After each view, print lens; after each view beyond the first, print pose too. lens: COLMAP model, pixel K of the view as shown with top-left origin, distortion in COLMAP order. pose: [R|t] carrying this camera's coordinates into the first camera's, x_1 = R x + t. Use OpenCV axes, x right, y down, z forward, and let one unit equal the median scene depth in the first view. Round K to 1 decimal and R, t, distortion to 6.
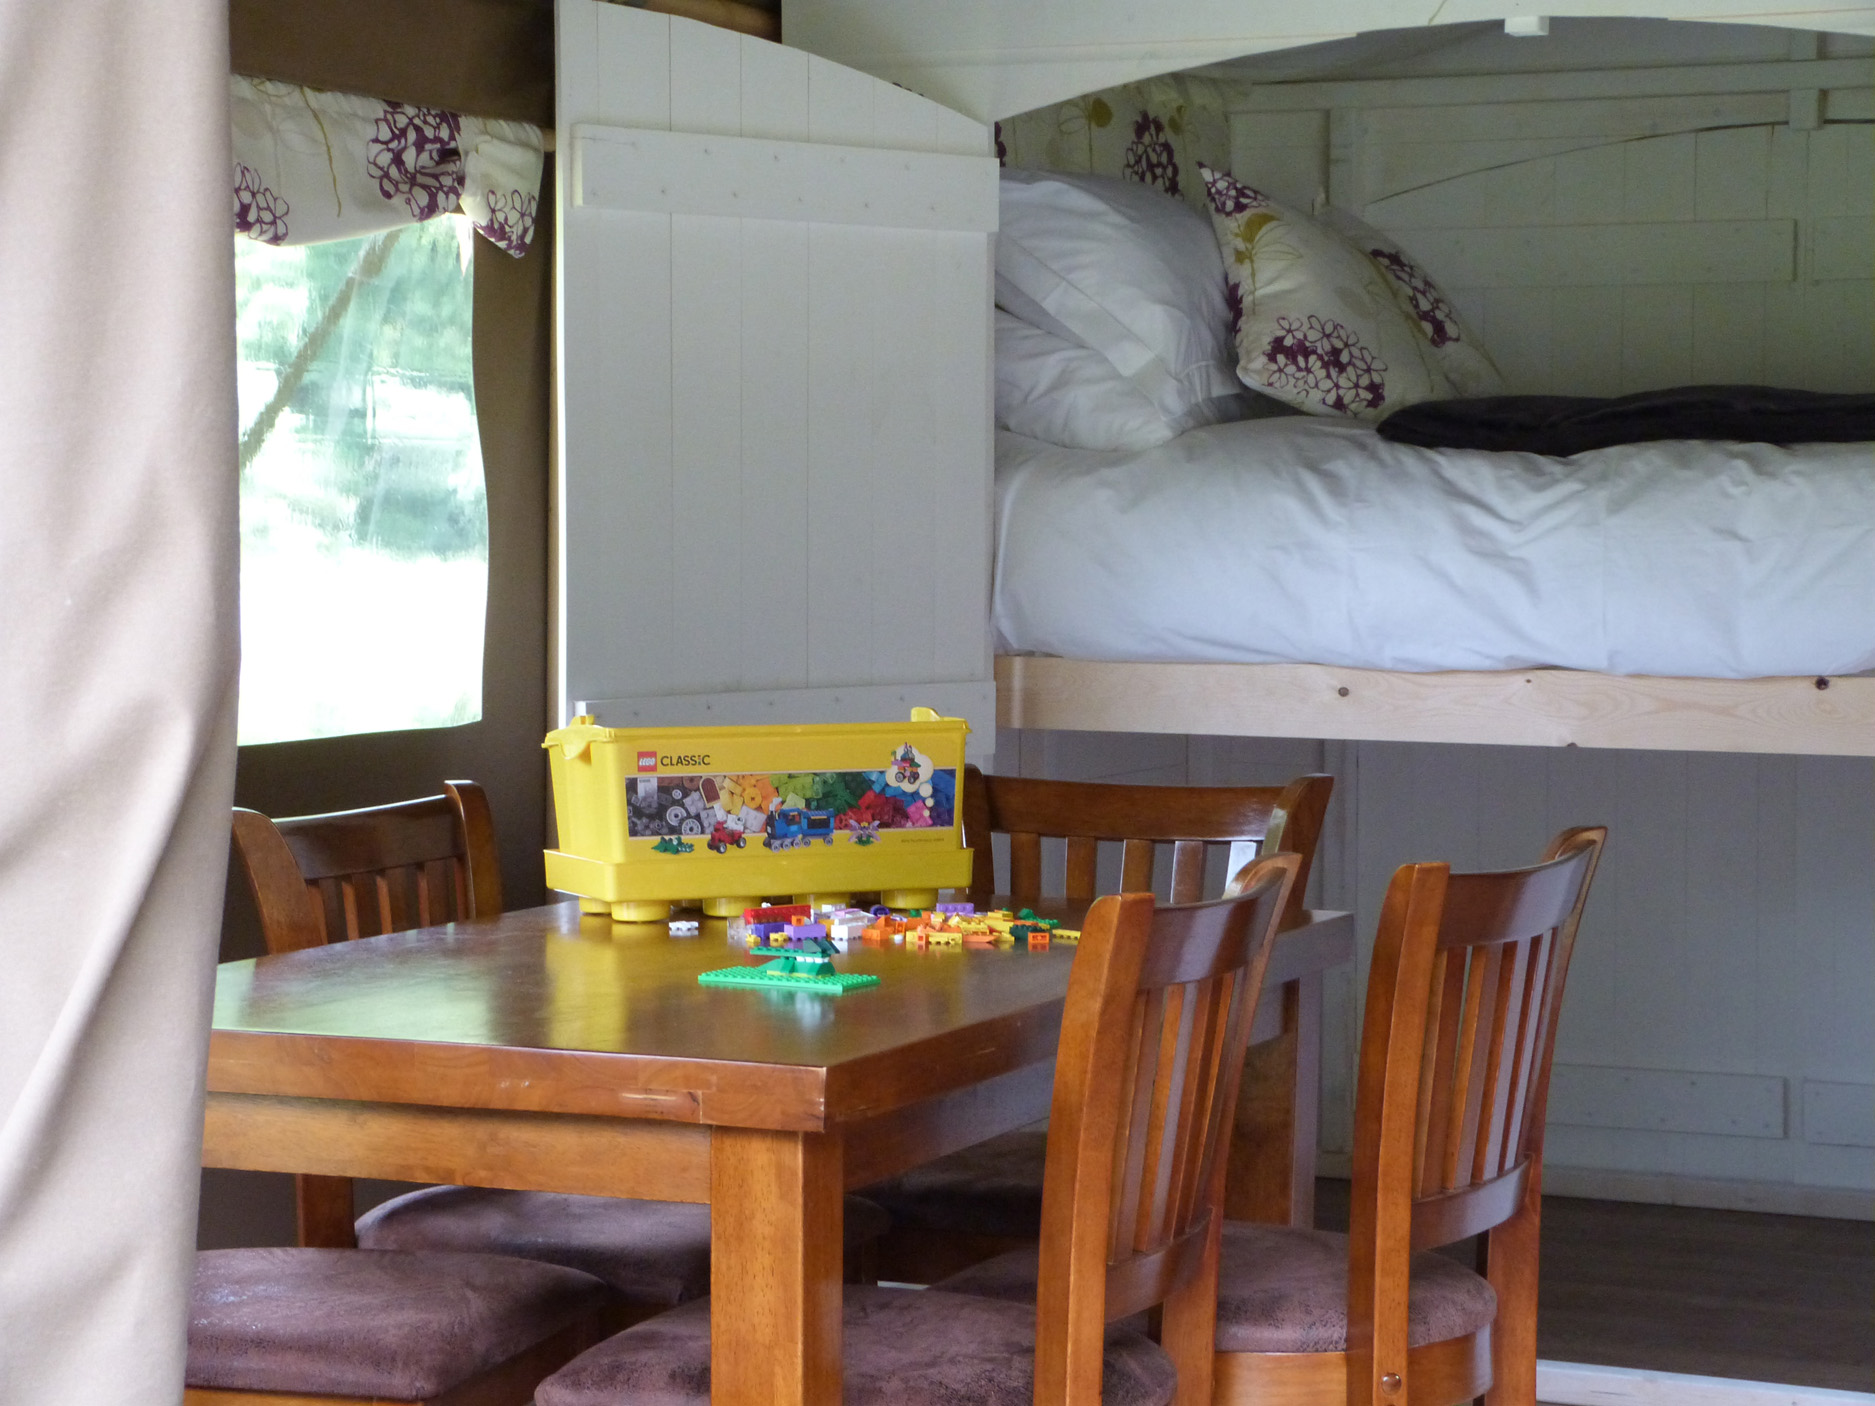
lens RADIAL K [[4314.3, 0, 937.5], [0, 4314.3, 703.0], [0, 0, 1]] dist [0.277719, -0.037765]
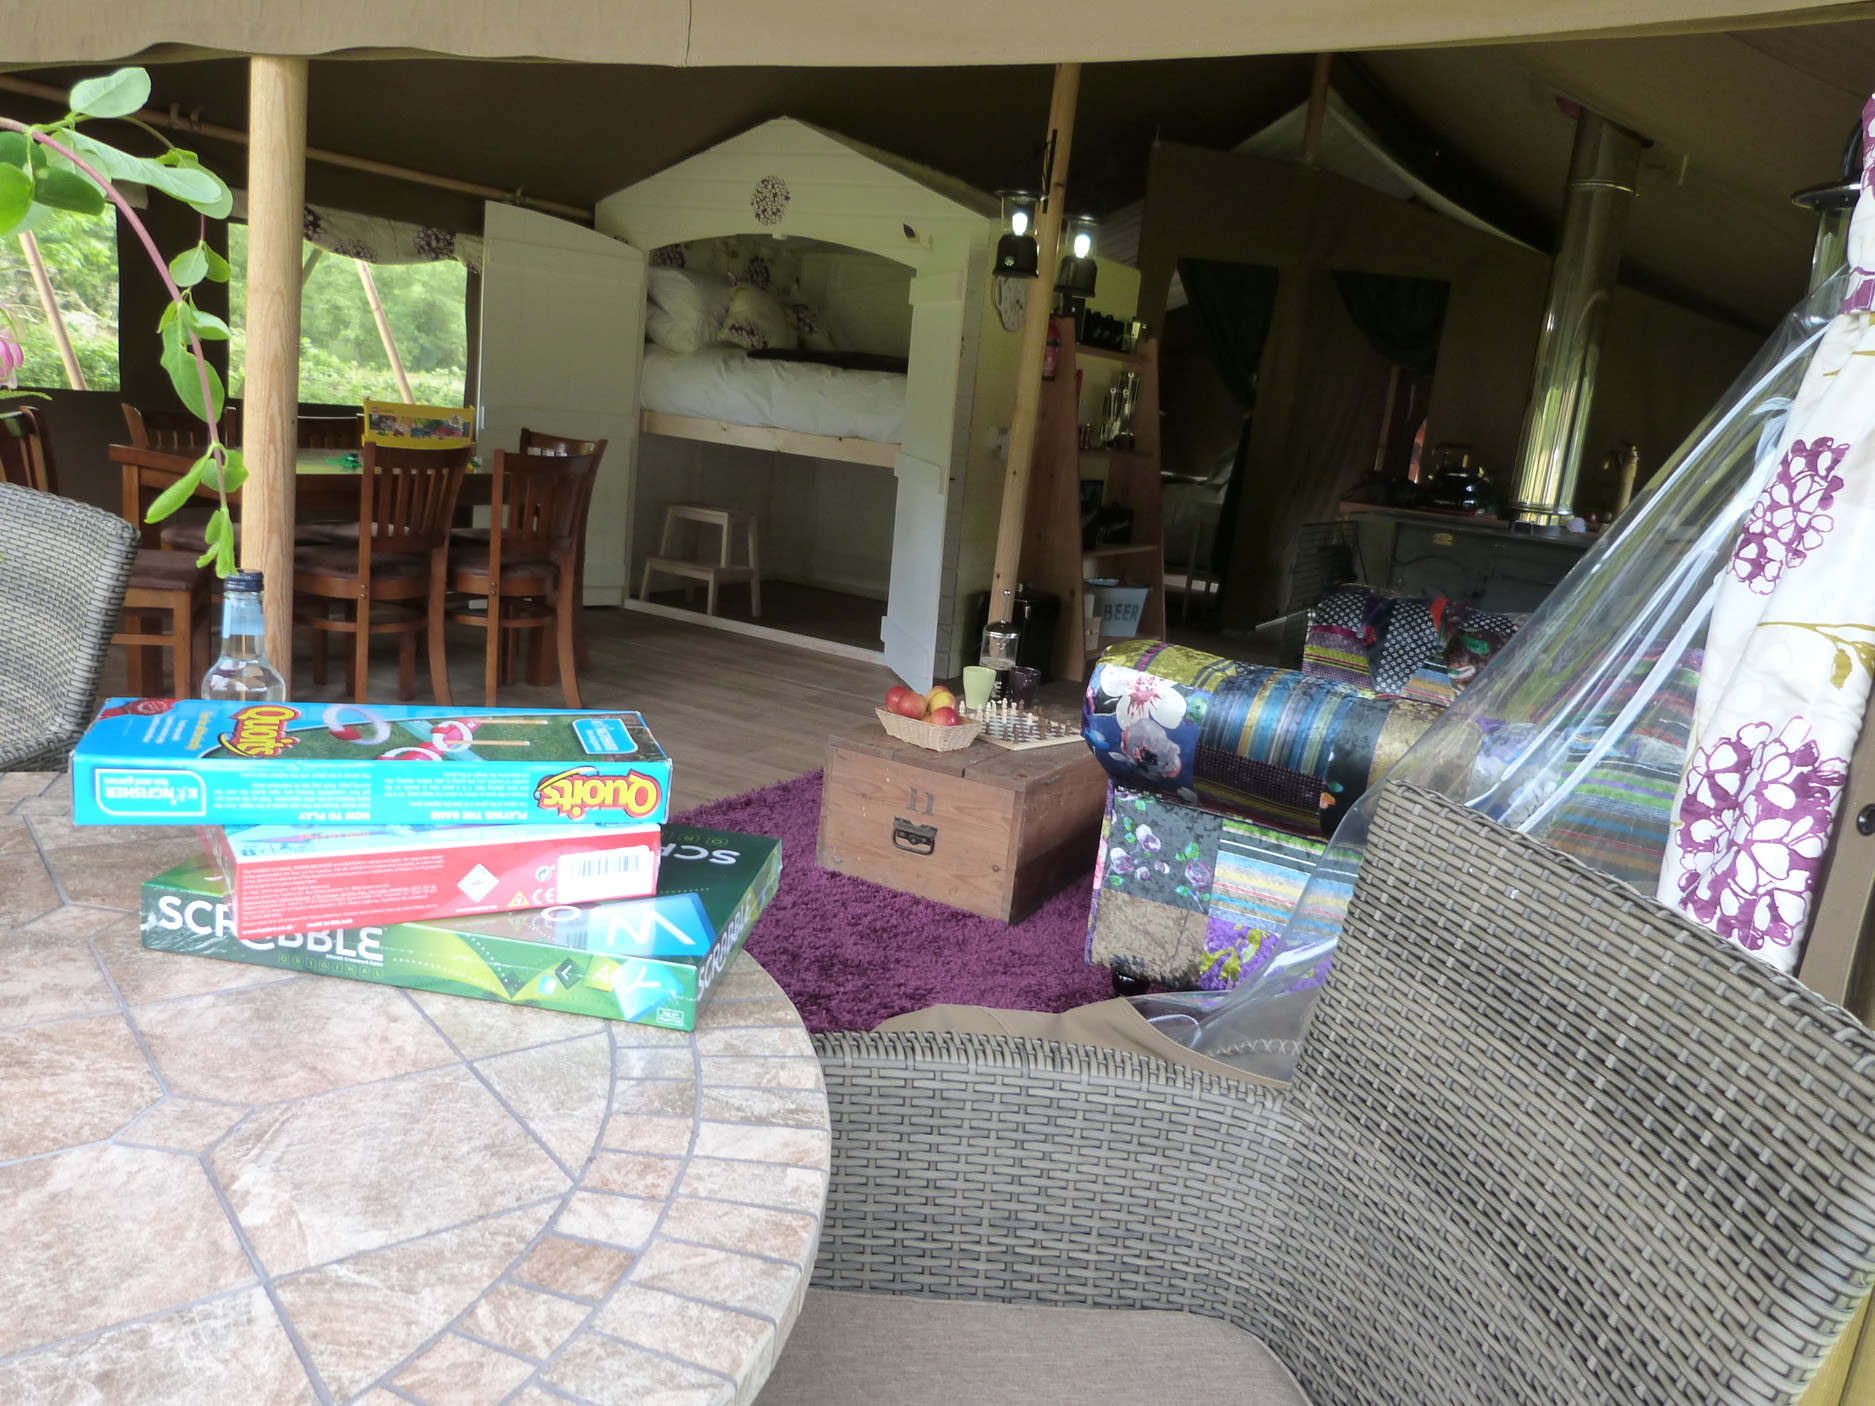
lens RADIAL K [[1418.0, 0, 937.5], [0, 1418.0, 703.0], [0, 0, 1]] dist [-0.037856, 0.038700]
pose [[0.990595, 0.118544, -0.068330, 0.395864], [-0.105744, 0.980185, 0.167498, 0.005001], [0.086832, -0.158697, 0.983502, -0.141003]]
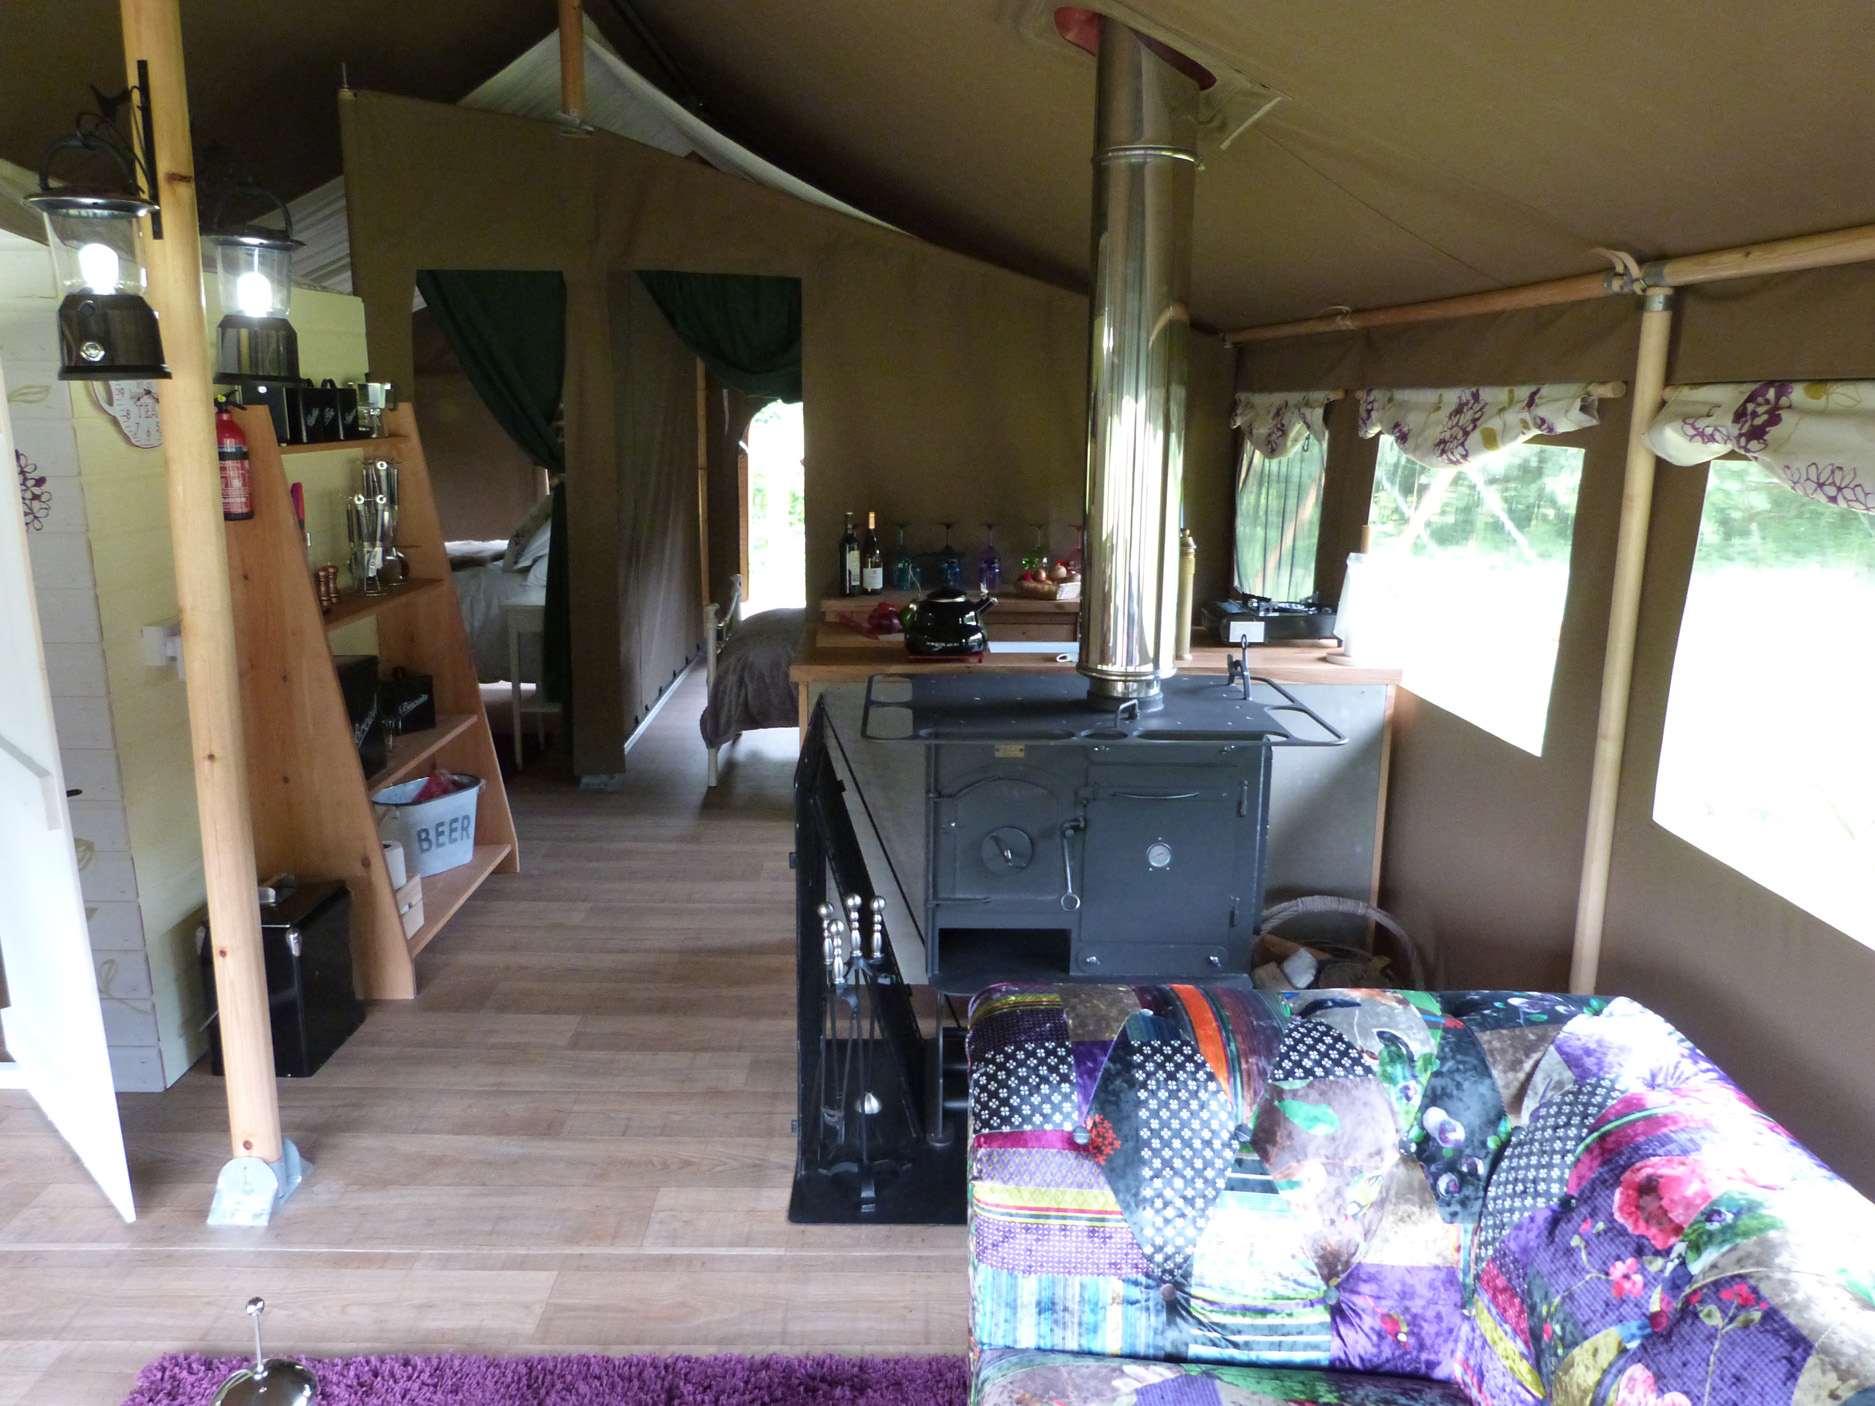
lens RADIAL K [[1418.0, 0, 937.5], [0, 1418.0, 703.0], [0, 0, 1]] dist [-0.037856, 0.038700]
pose [[0.907855, -0.085748, 0.410423, 0.392918], [0.014363, 0.984650, 0.173947, -0.094090], [-0.419039, -0.152024, 0.895151, 0.315538]]
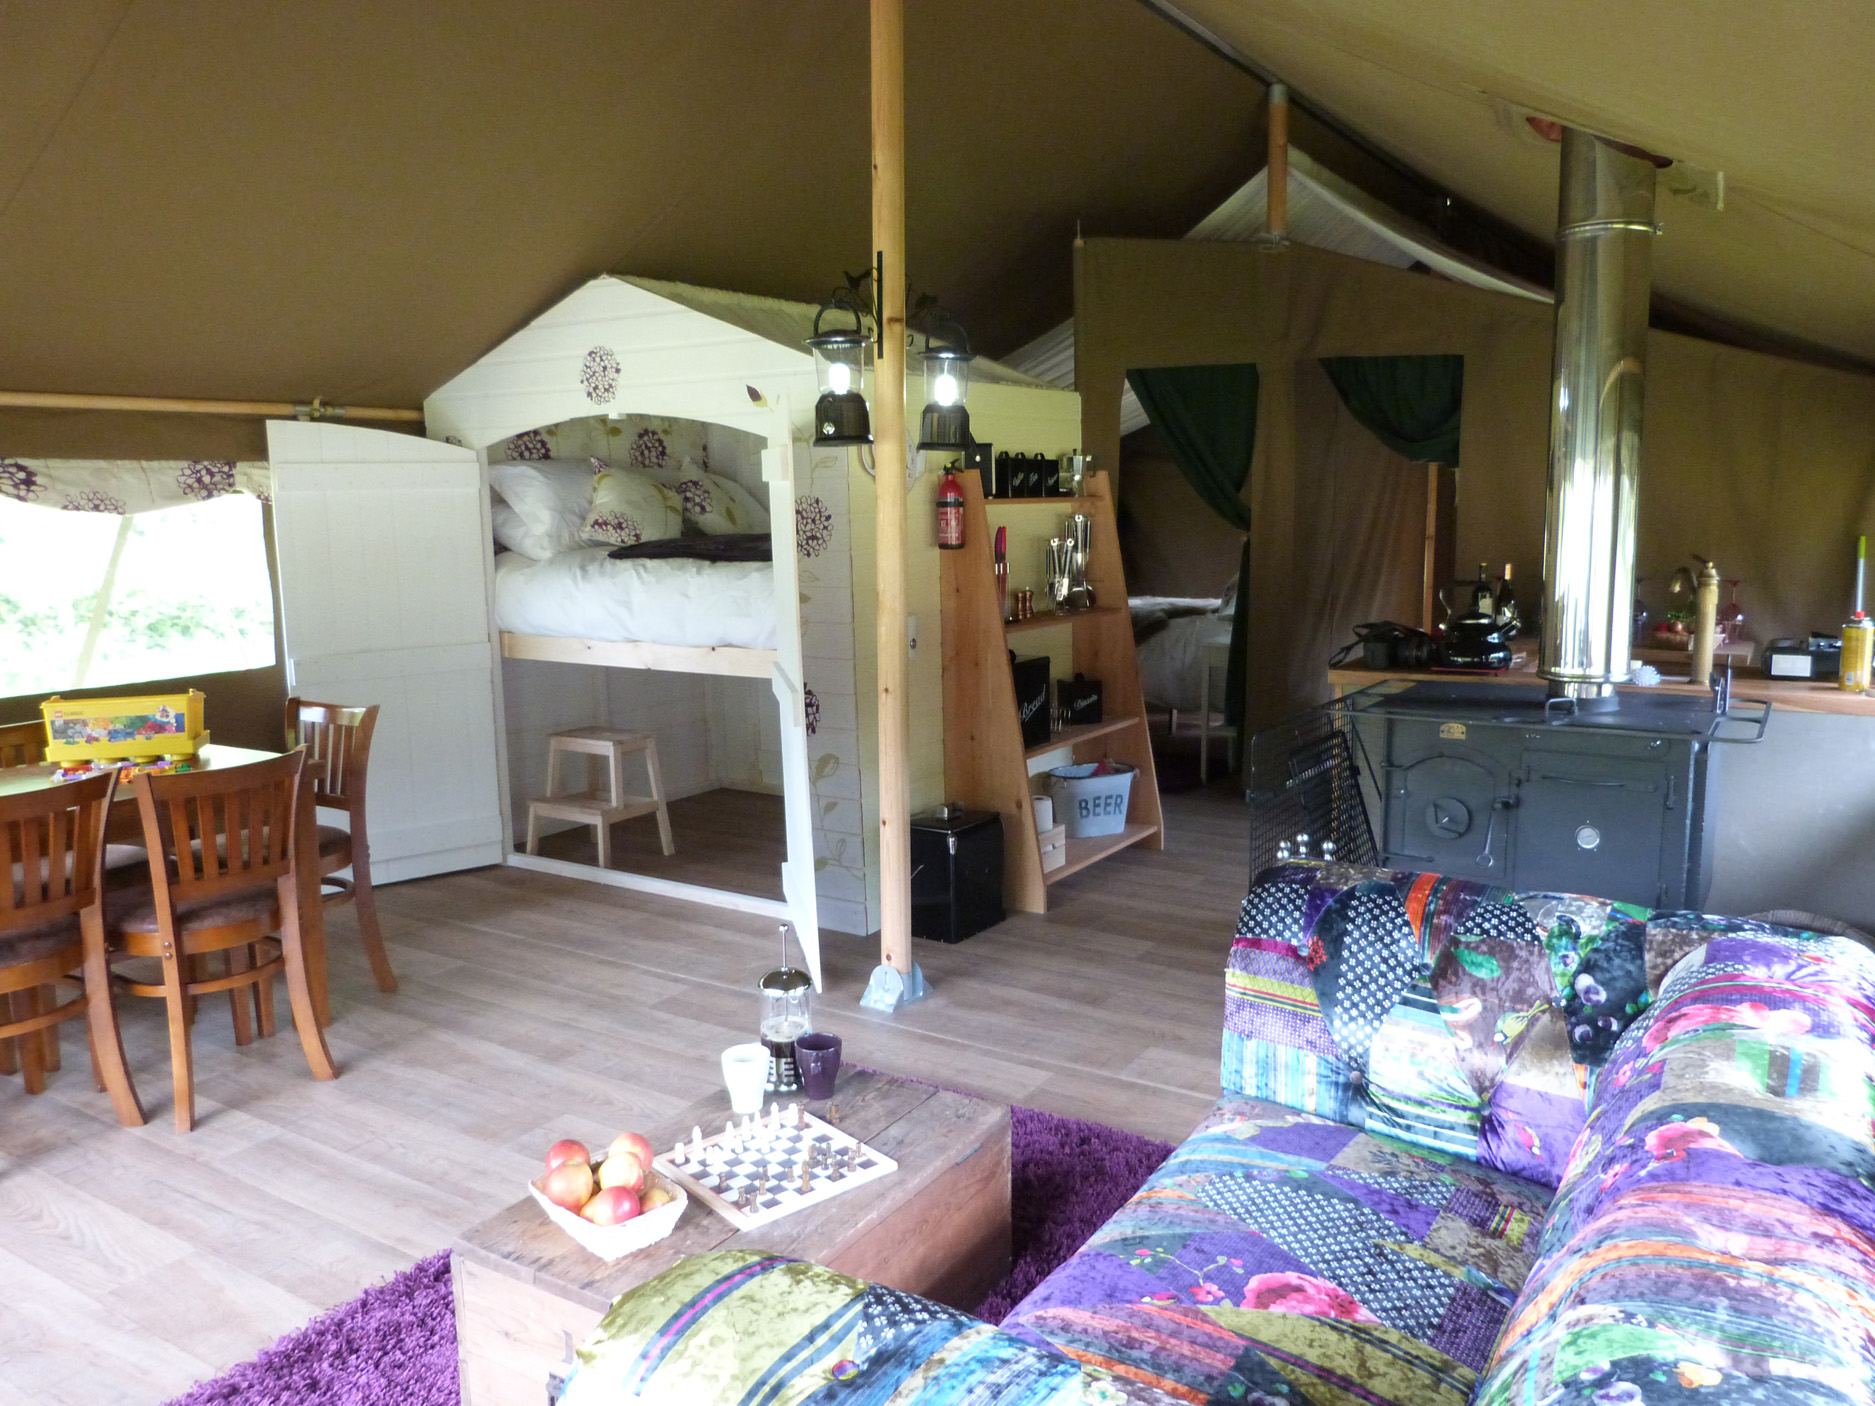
lens RADIAL K [[1418.0, 0, 937.5], [0, 1418.0, 703.0], [0, 0, 1]] dist [-0.037856, 0.038700]
pose [[0.988117, 0.002658, -0.153678, 0.507113], [0.013018, 0.994811, 0.100908, -0.062527], [0.153148, -0.101710, 0.982955, 0.116968]]
